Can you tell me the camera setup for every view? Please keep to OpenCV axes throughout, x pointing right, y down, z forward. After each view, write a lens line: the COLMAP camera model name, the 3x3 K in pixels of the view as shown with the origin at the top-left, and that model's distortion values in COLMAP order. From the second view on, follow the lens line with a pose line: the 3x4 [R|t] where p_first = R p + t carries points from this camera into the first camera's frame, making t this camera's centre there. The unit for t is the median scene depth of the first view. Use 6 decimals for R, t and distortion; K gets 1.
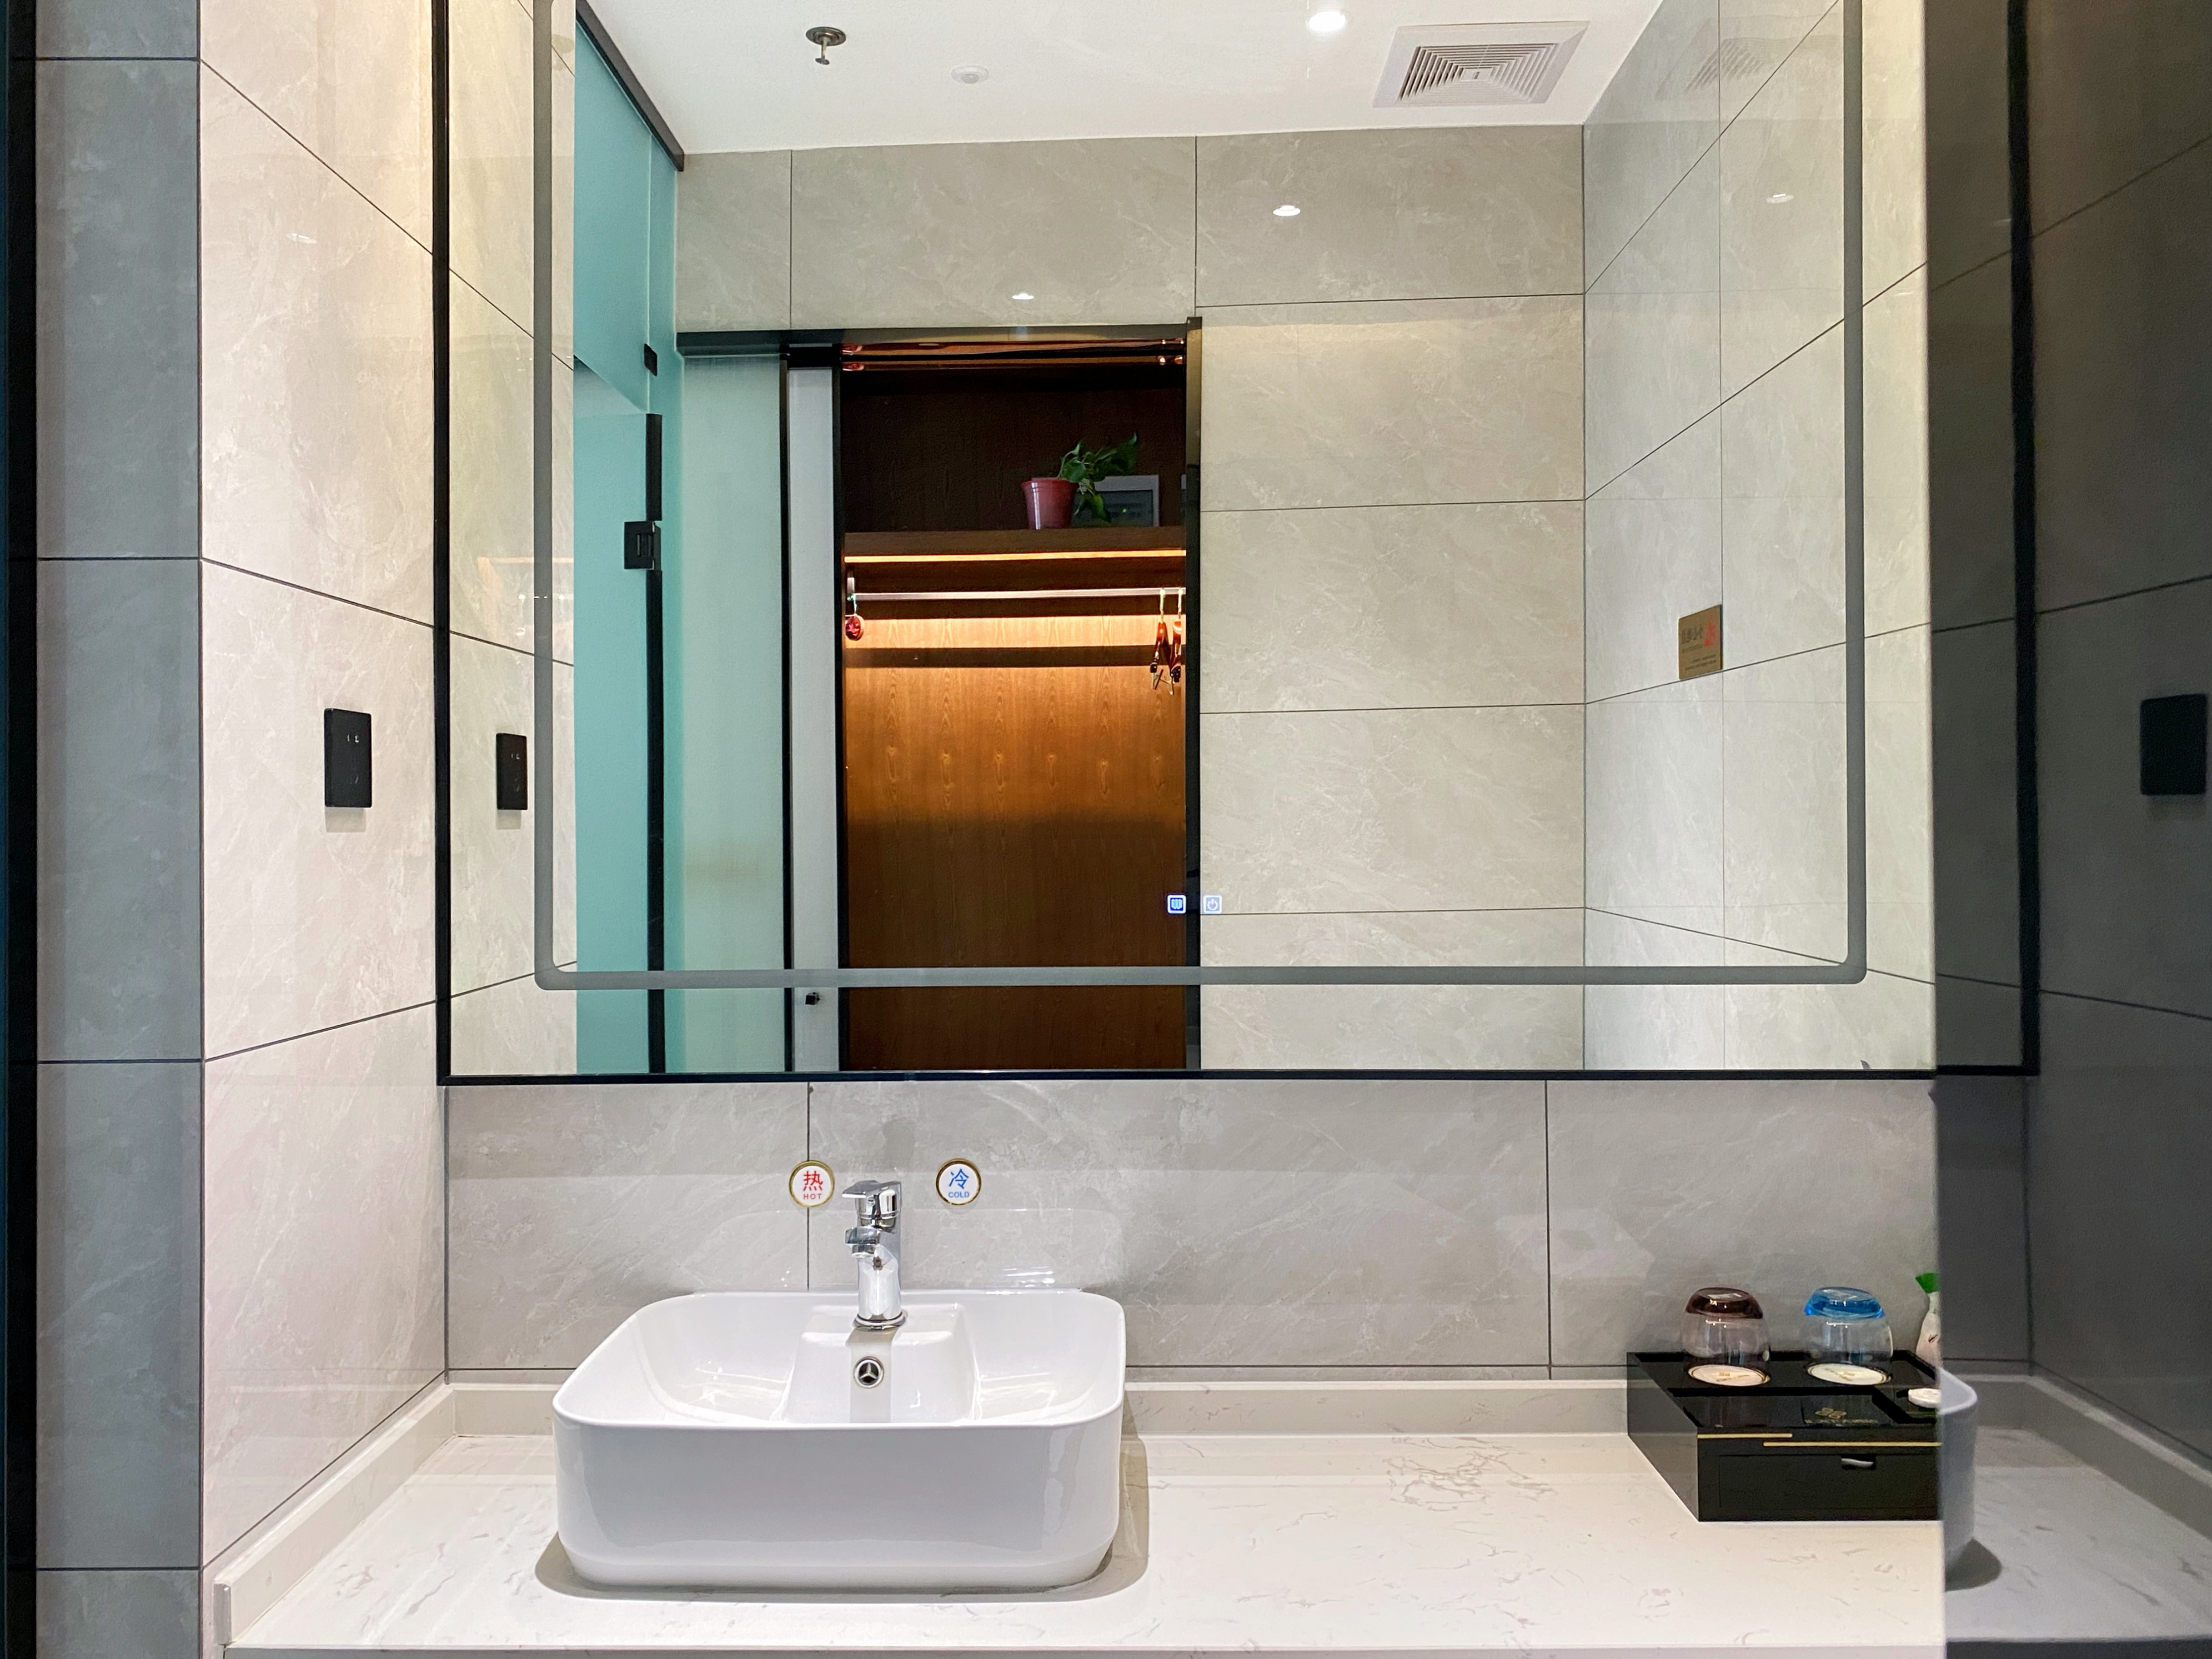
lens RADIAL K [[1819.1, 0, 1113.9], [0, 1819.1, 824.2], [0, 0, 1]] dist [0.082365, -0.020410]
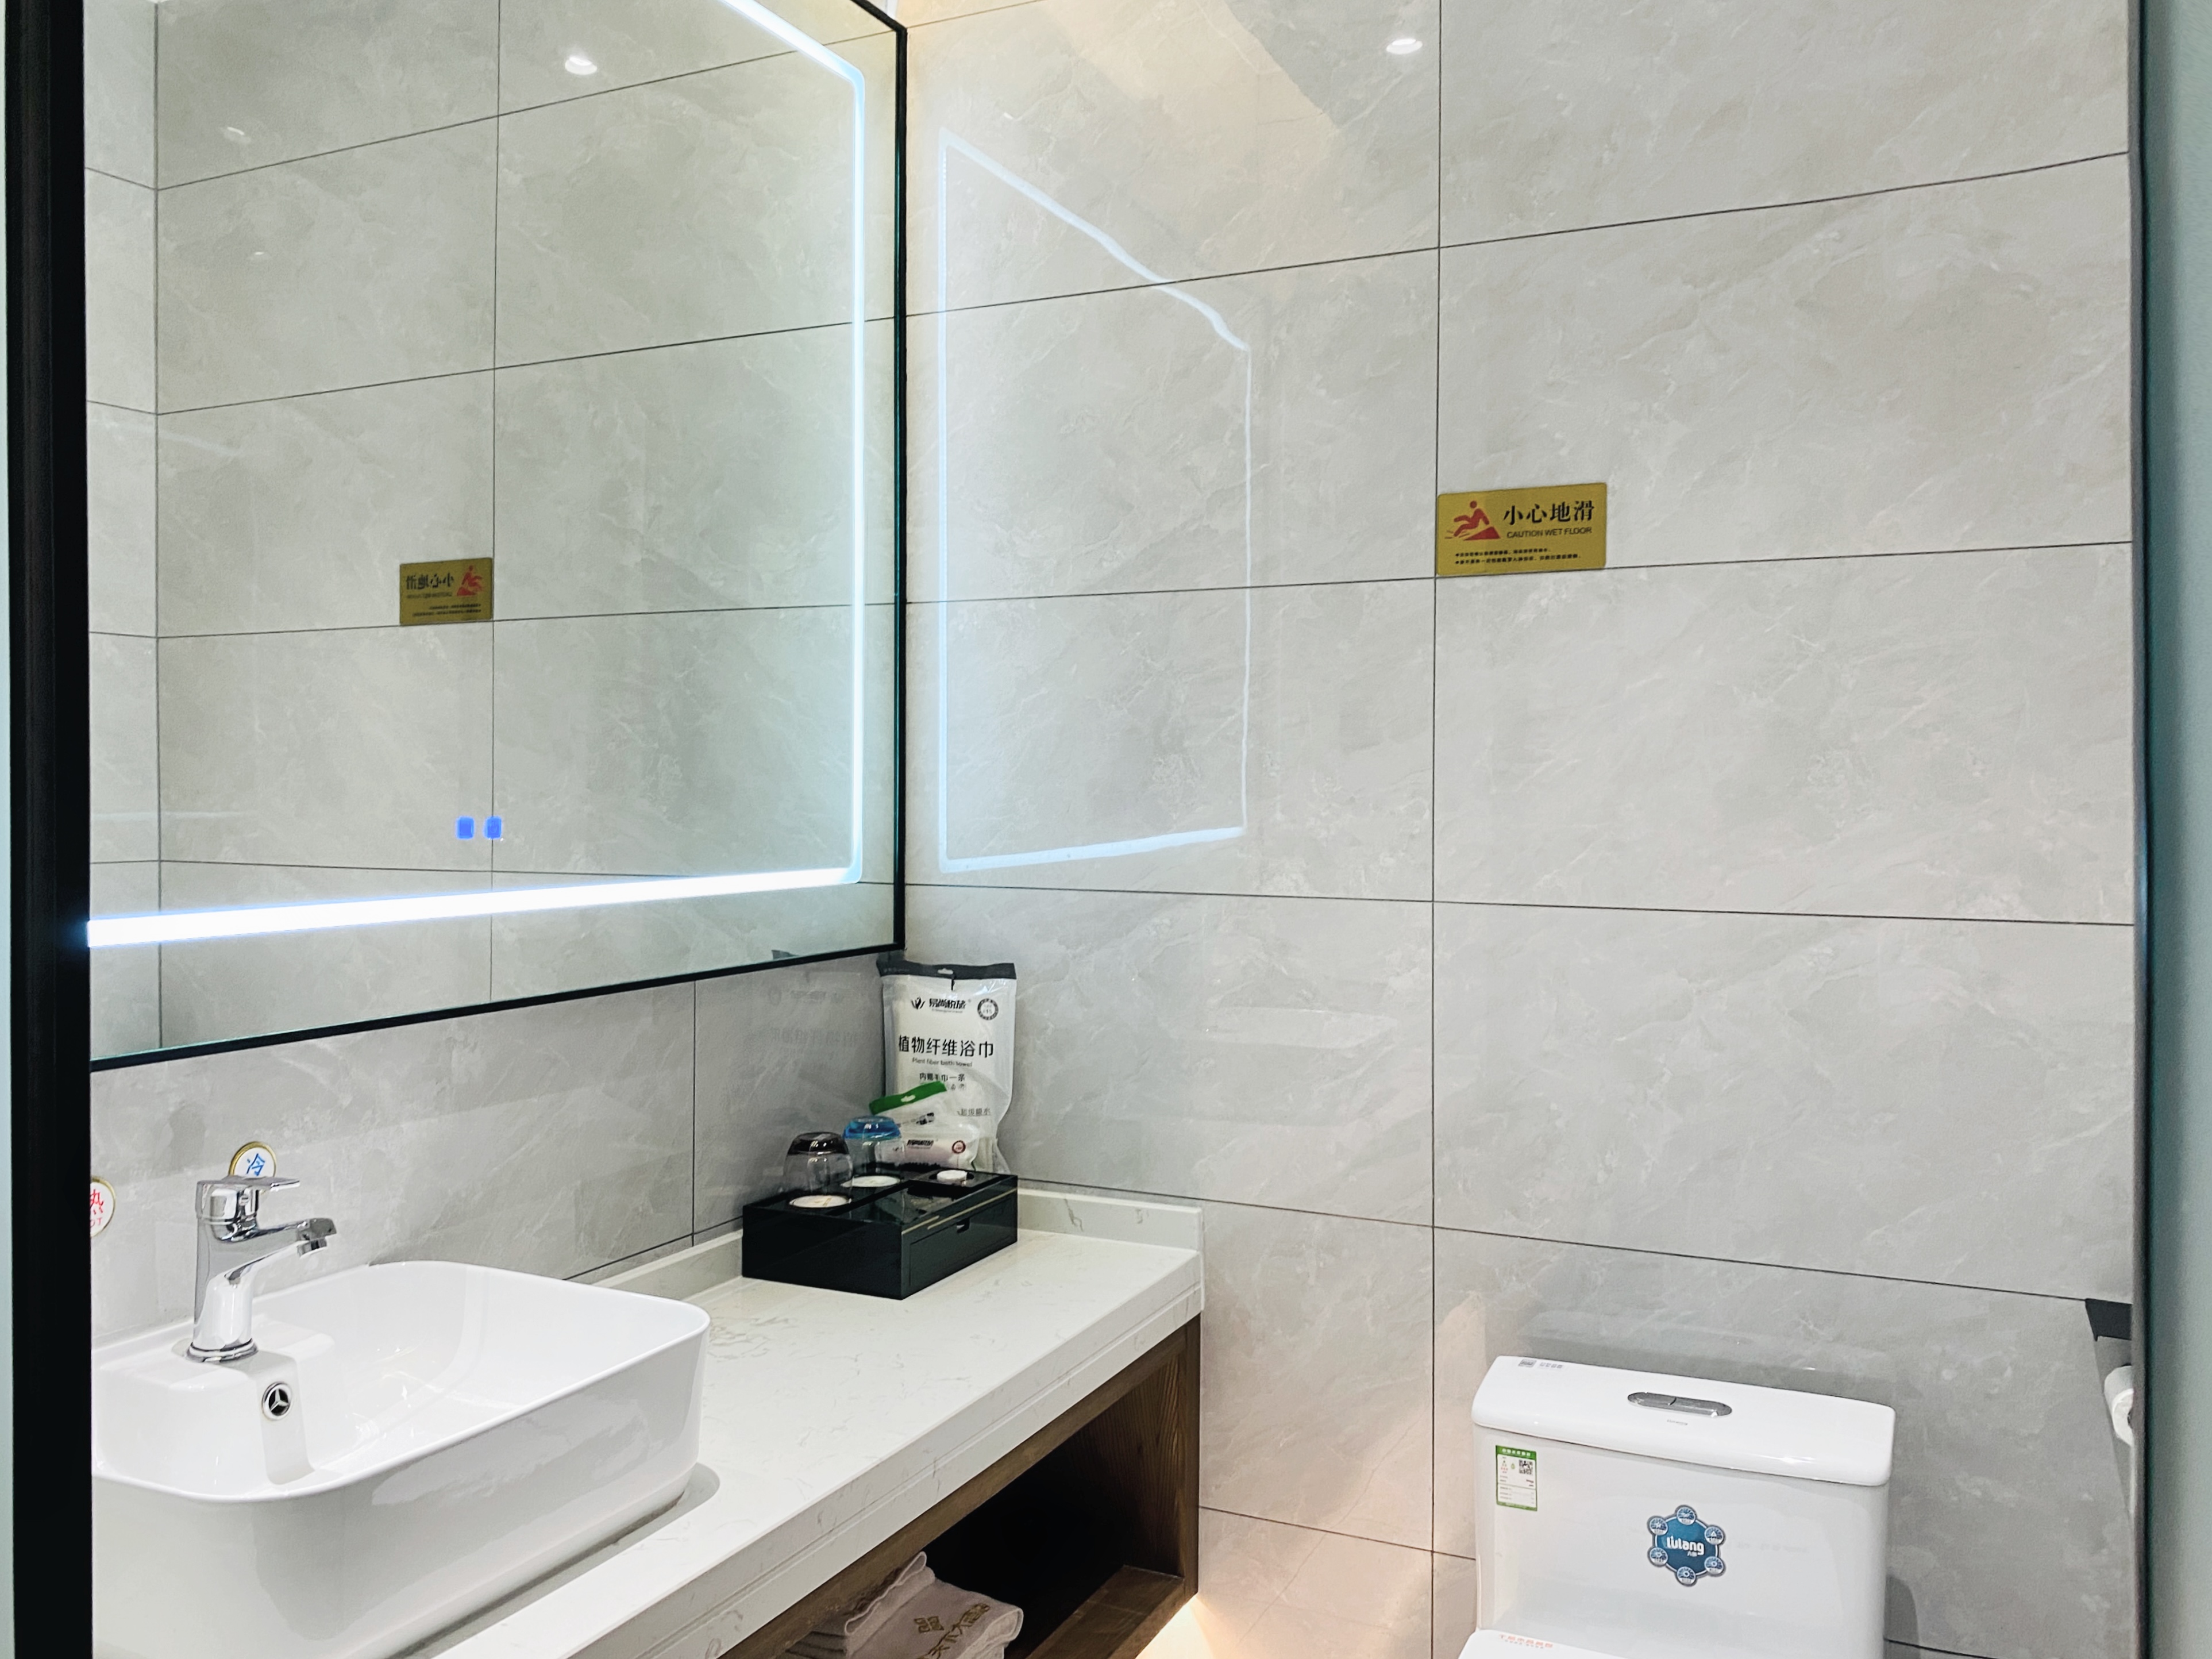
lens RADIAL K [[1819.2, 0, 1106.4], [0, 1819.2, 820.4], [0, 0, 1]] dist [0.082365, -0.020410]
pose [[0.450004, -0.014196, 0.892914, -0.655108], [0.003904, 0.999895, 0.013929, 0.027340], [-0.893018, -0.002782, 0.450012, 0.275394]]
